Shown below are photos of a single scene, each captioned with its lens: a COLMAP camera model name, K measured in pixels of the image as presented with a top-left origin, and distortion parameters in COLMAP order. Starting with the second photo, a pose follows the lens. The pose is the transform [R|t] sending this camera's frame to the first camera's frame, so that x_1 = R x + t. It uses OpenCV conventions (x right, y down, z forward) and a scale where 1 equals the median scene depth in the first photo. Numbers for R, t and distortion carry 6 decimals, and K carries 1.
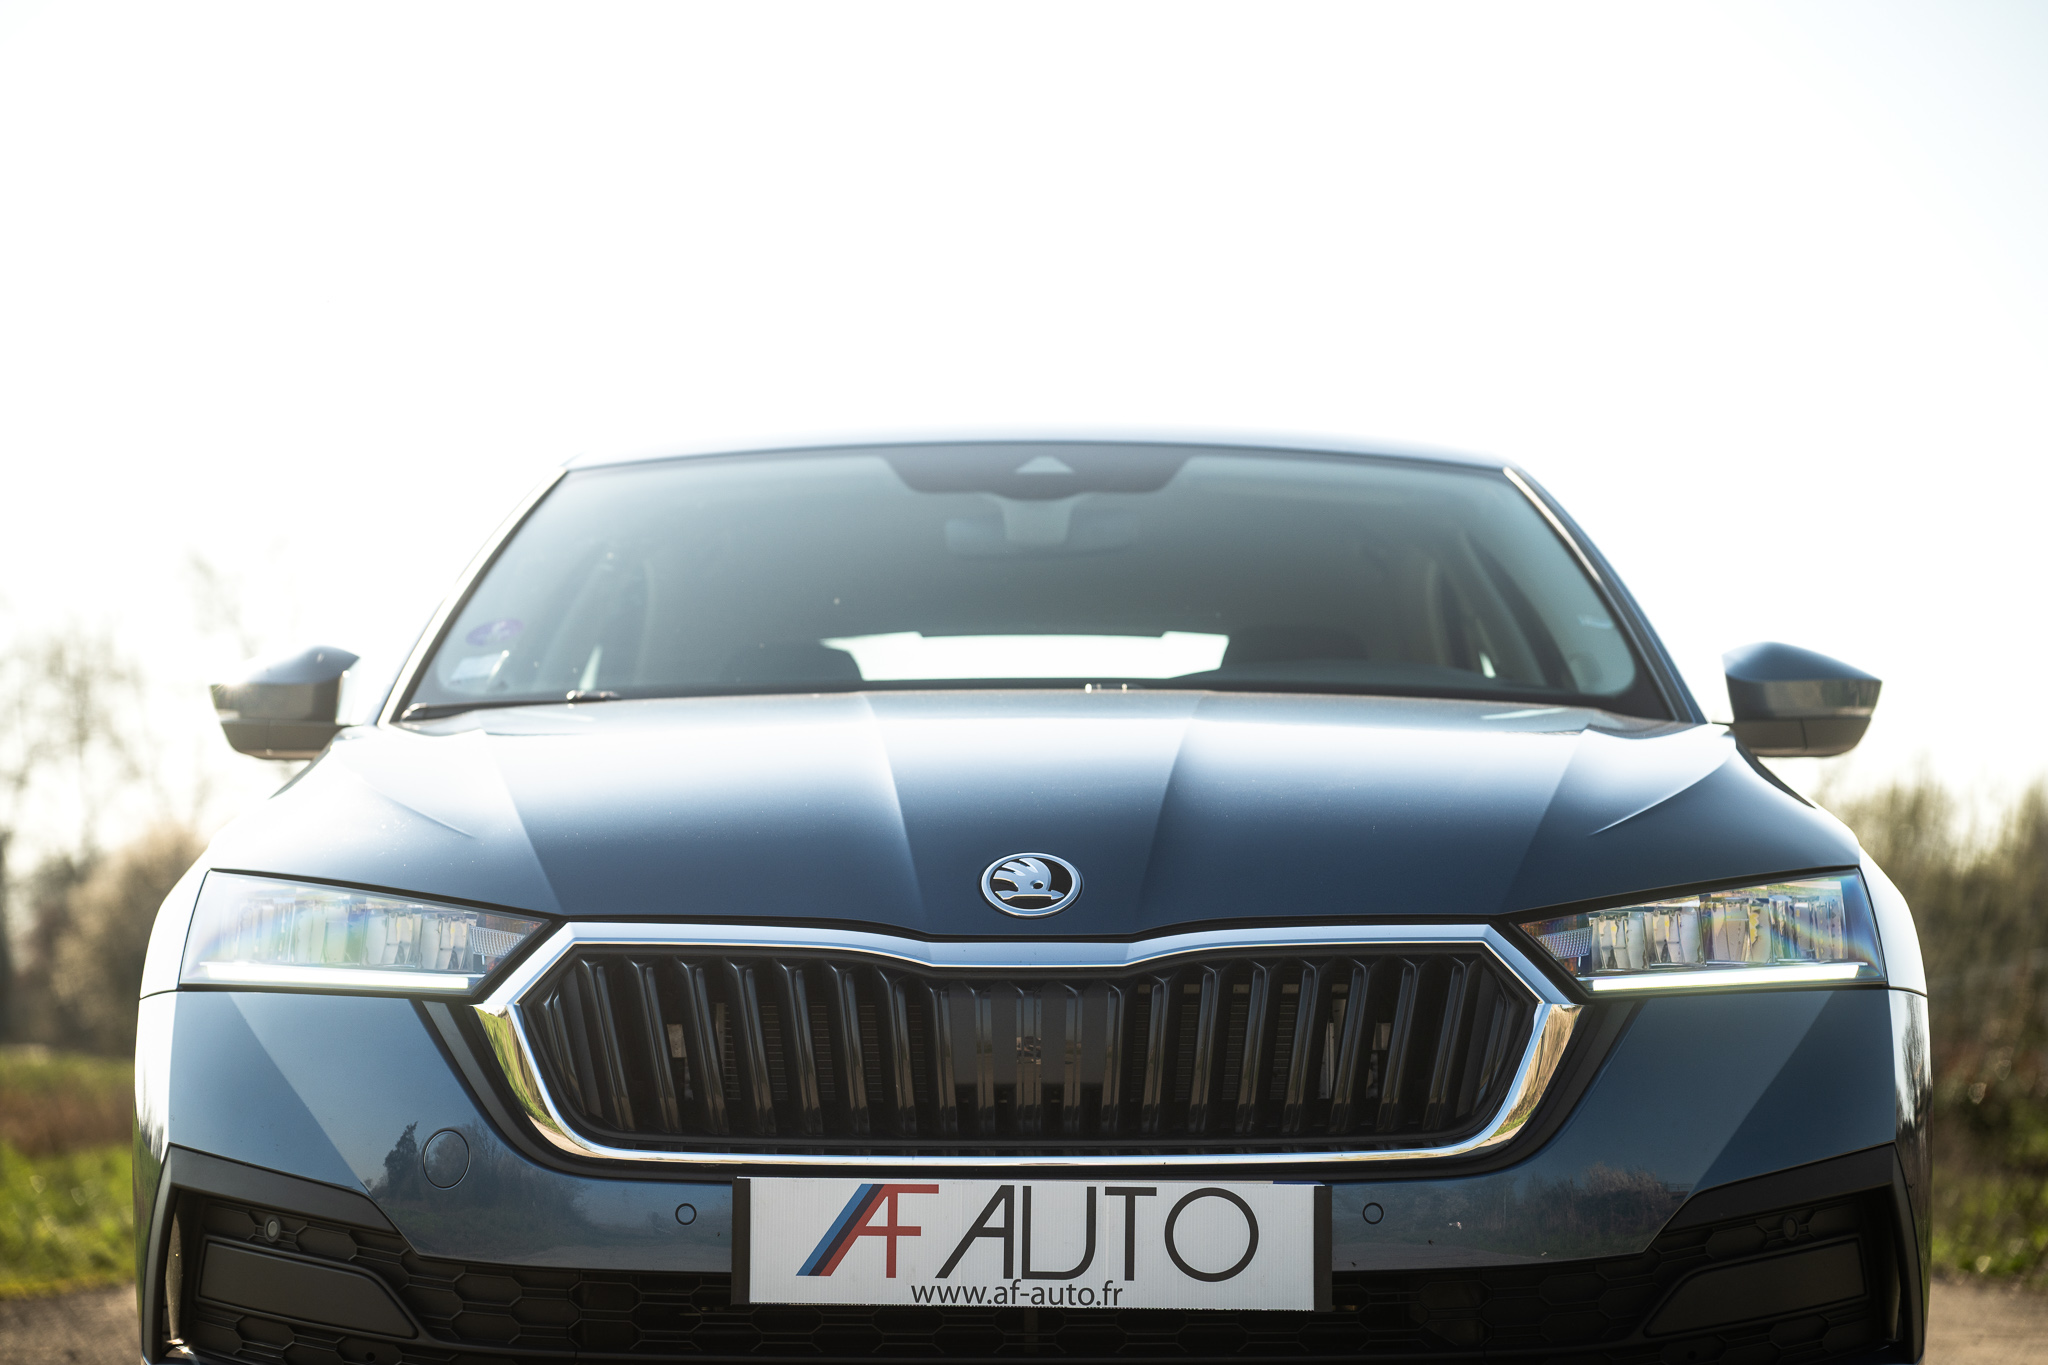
lens RADIAL K [[5535.7, 0, 1035.3], [0, 5535.7, 681.7], [0, 0, 1]] dist [0.026298, 0.000000]
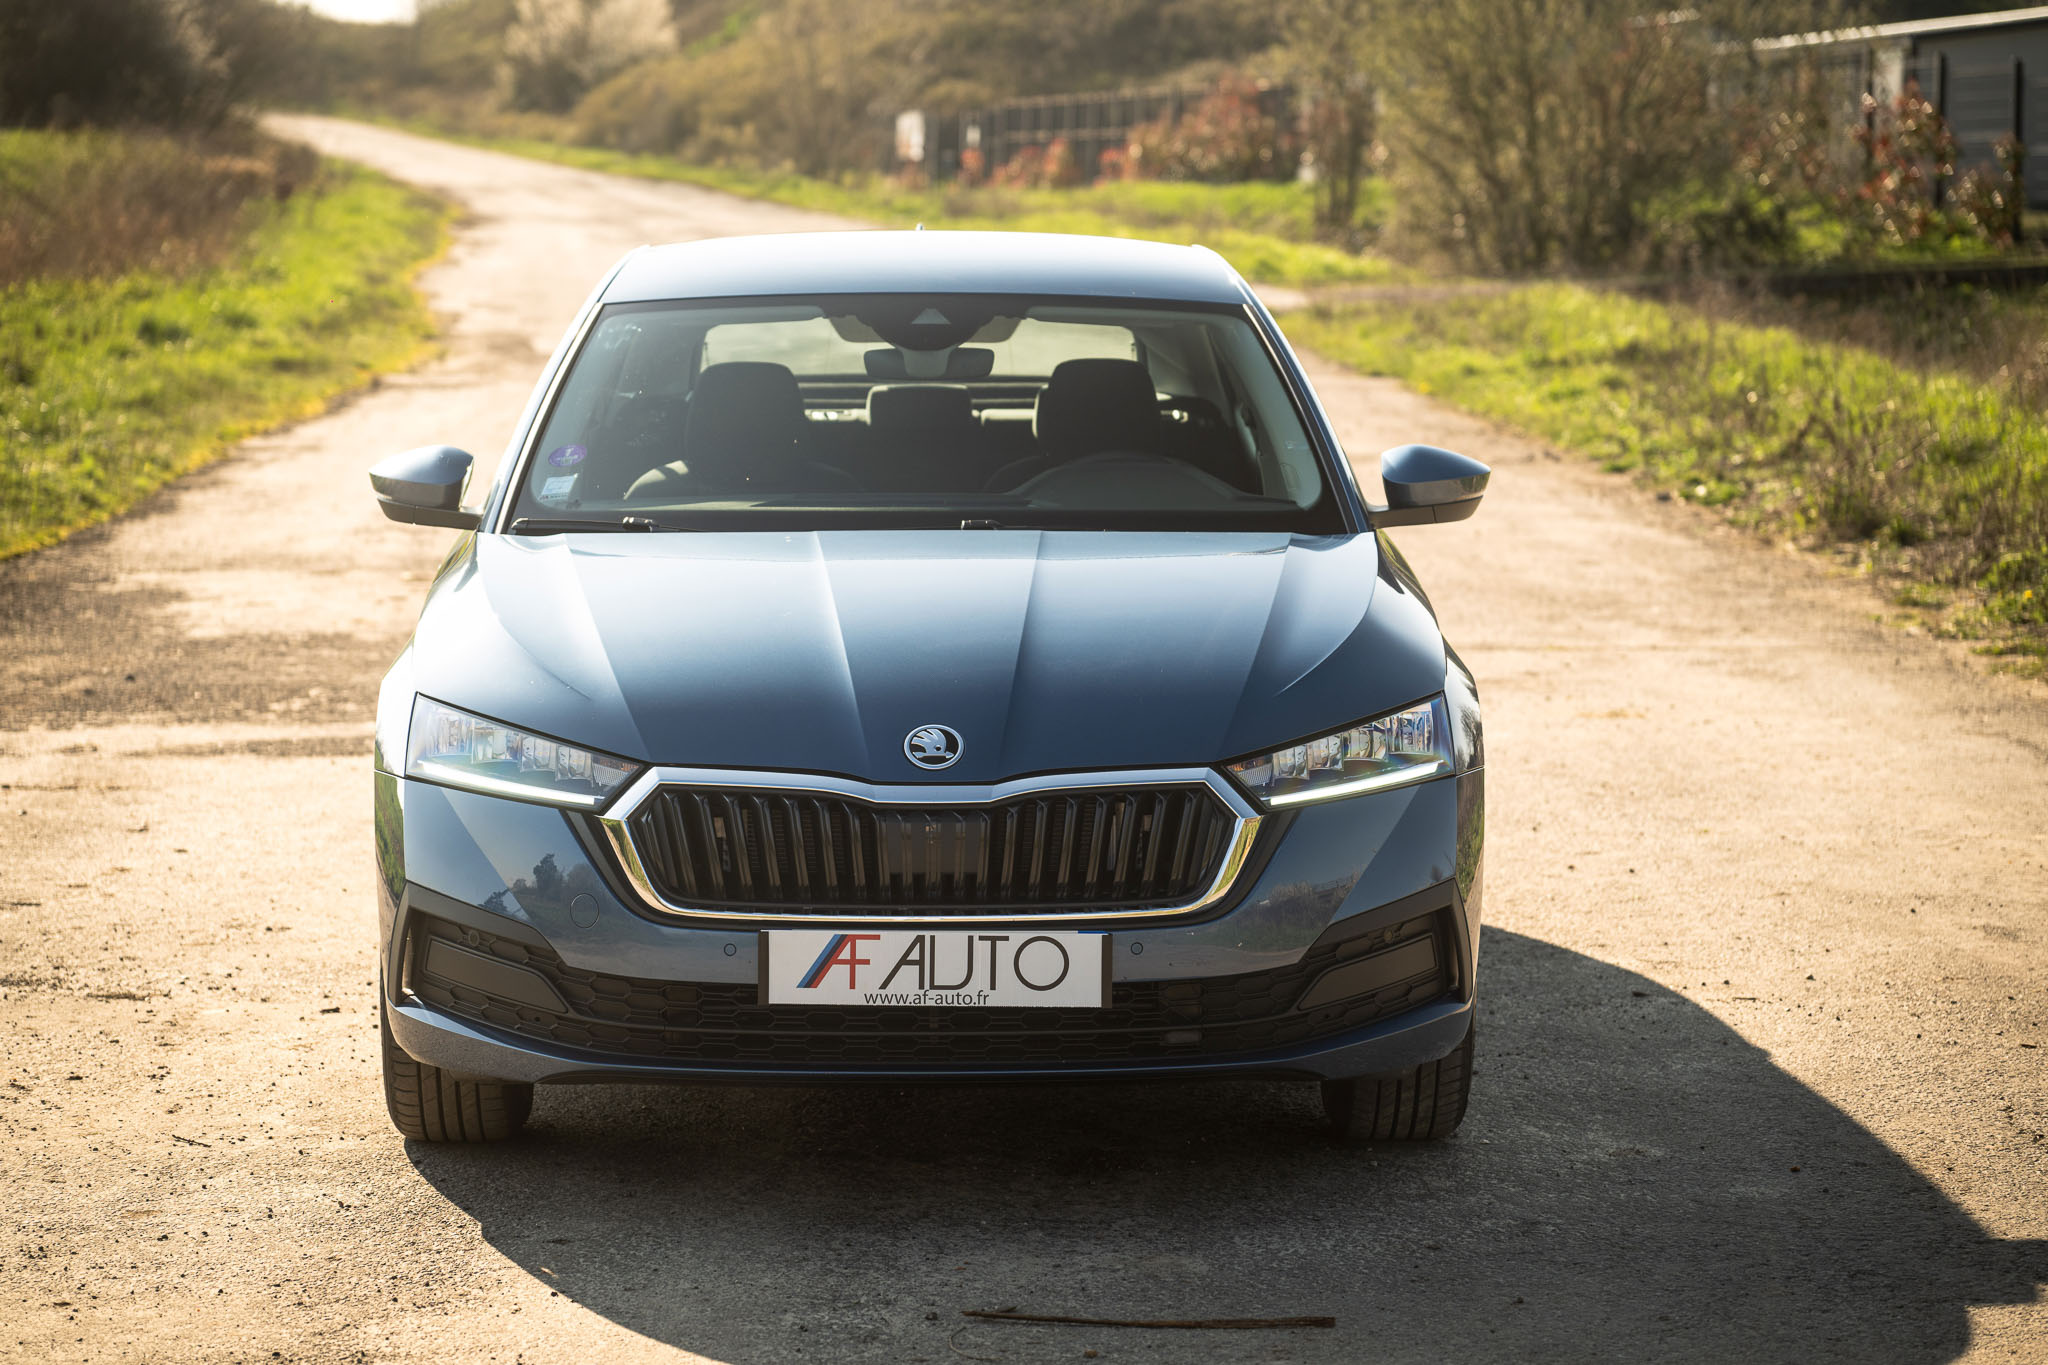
lens RADIAL K [[5535.7, 0, 1027.9], [0, 5535.7, 678.7], [0, 0, 1]] dist [0.026298, 0.000000]
pose [[0.999566, -0.000801, 0.029453, -0.021717], [-0.004476, 0.983900, 0.178664, -0.283017], [-0.029122, -0.178718, 0.983469, -0.638708]]
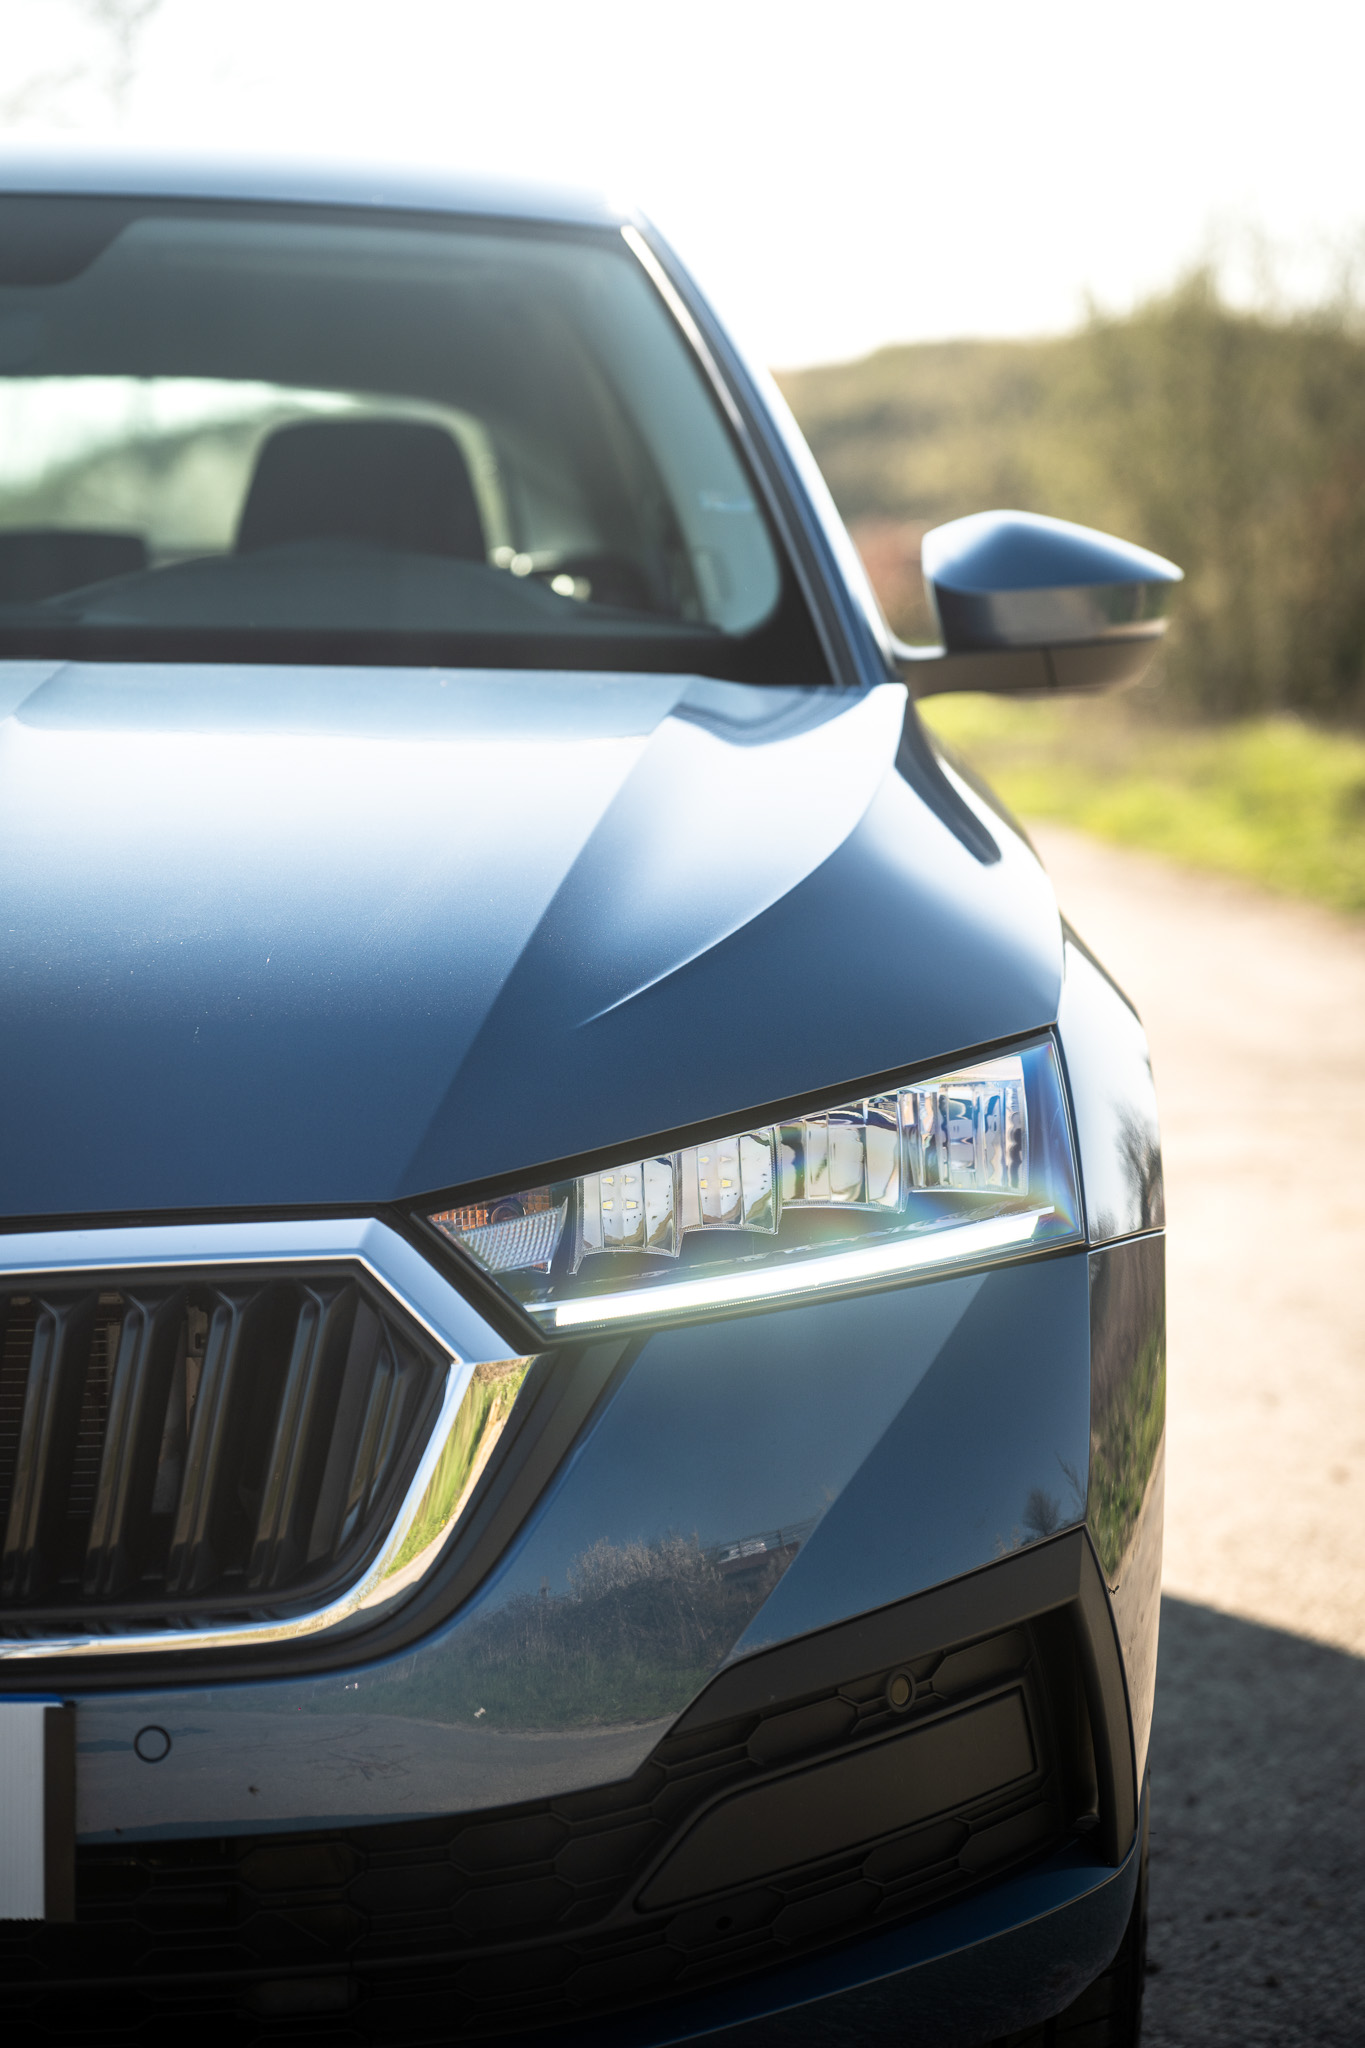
lens RADIAL K [[6191.2, 0, 682.9], [0, 6191.2, 1026.0], [0, 0, 1]] dist [0.006659, 0.000000]
pose [[0.999509, -0.003014, 0.031195, 0.095160], [-0.001517, 0.989545, 0.144214, -0.071003], [-0.031303, -0.144191, 0.989055, 0.361607]]
